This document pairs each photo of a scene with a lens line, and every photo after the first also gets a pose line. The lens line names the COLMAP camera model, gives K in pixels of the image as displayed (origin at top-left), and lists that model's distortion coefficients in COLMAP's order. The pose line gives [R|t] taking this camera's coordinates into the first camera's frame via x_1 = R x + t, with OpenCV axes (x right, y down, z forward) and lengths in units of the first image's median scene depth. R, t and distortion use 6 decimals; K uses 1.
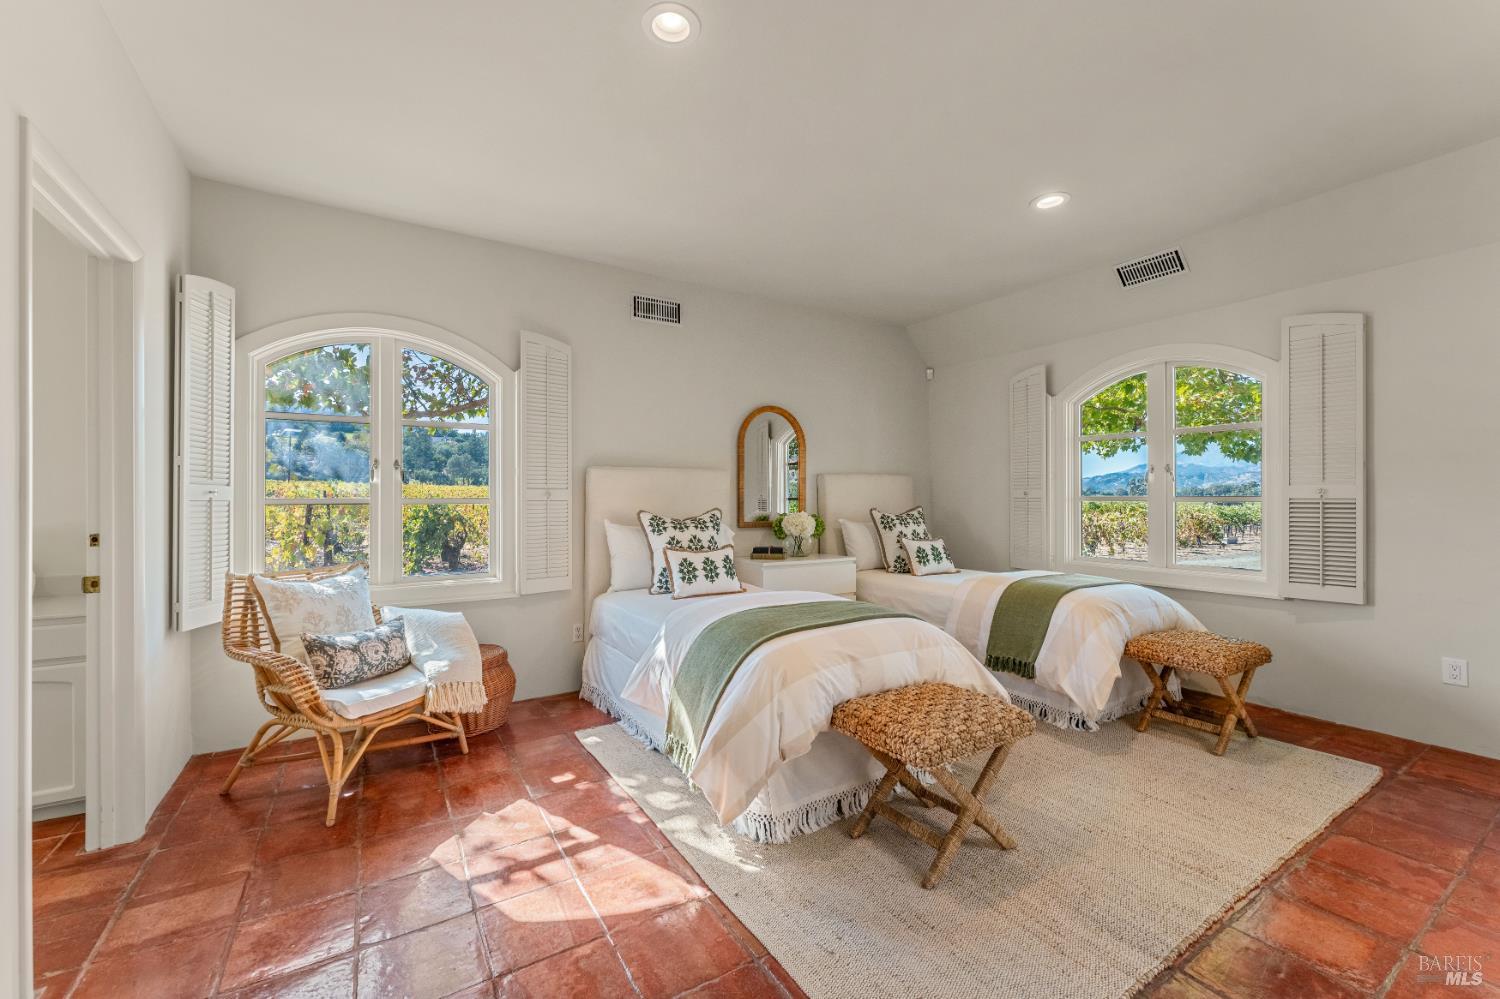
lens RADIAL K [[602.6, 0, 749.7], [0, 602.6, 496.9], [0, 0, 1]] dist [0.001552, -0.001517]
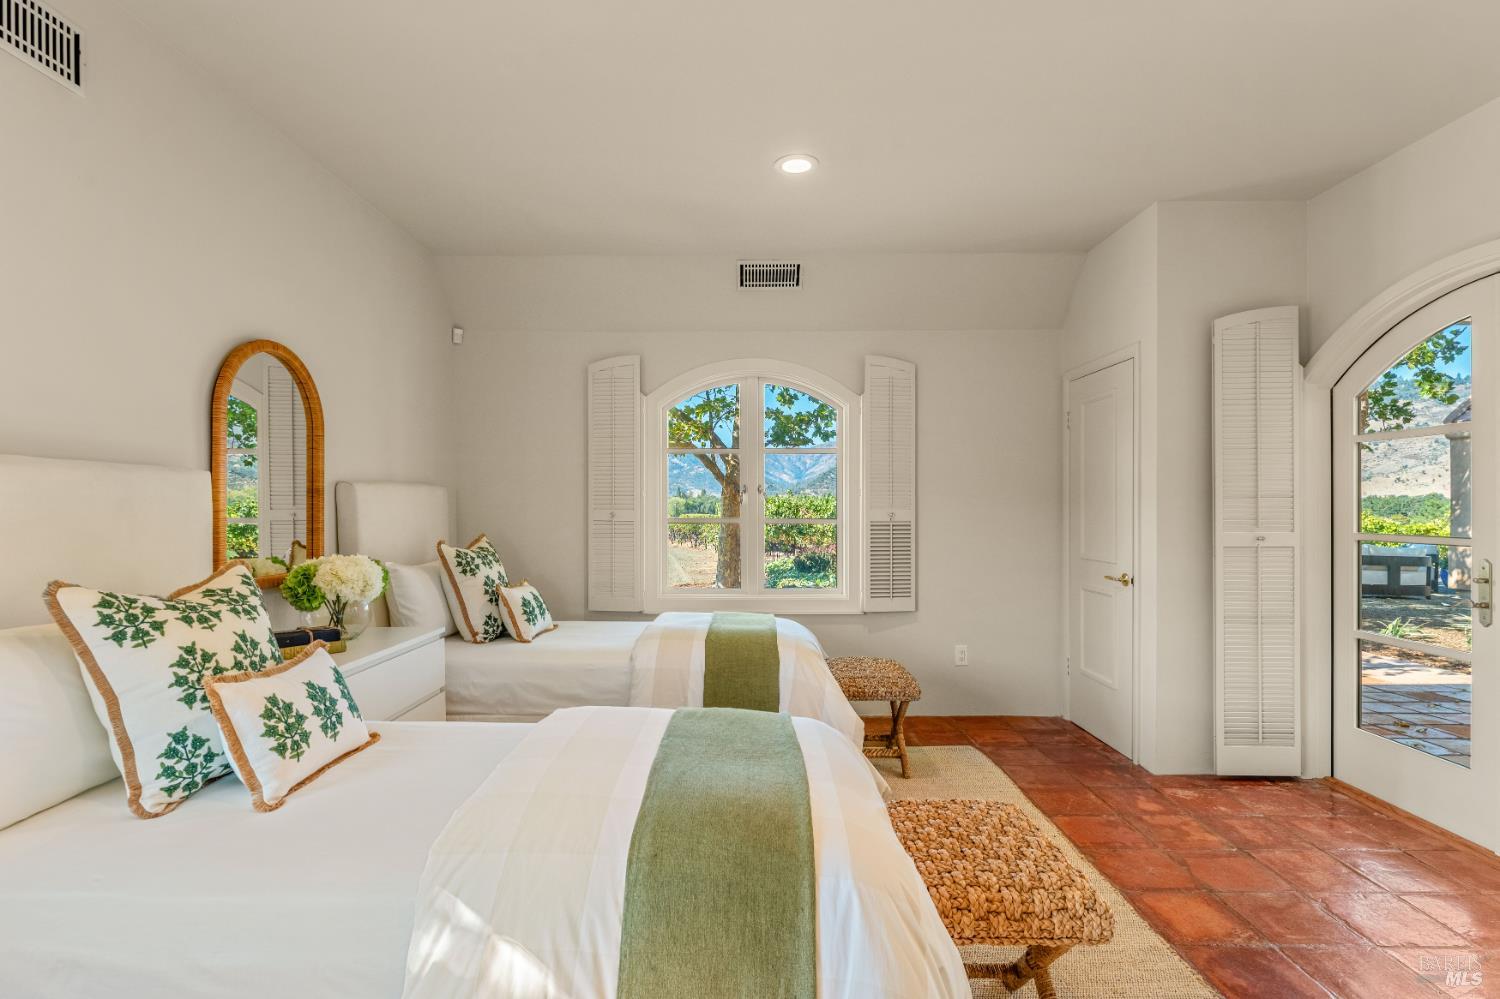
lens RADIAL K [[724.7, 0, 741.3], [0, 724.7, 507.3], [0, 0, 1]] dist [-0.003901, 0.001346]
pose [[0.543768, 0.000585, 0.839235, -0.318406], [-0.003376, 0.999993, 0.001490, -0.022778], [-0.839229, -0.003644, 0.543766, 0.454045]]
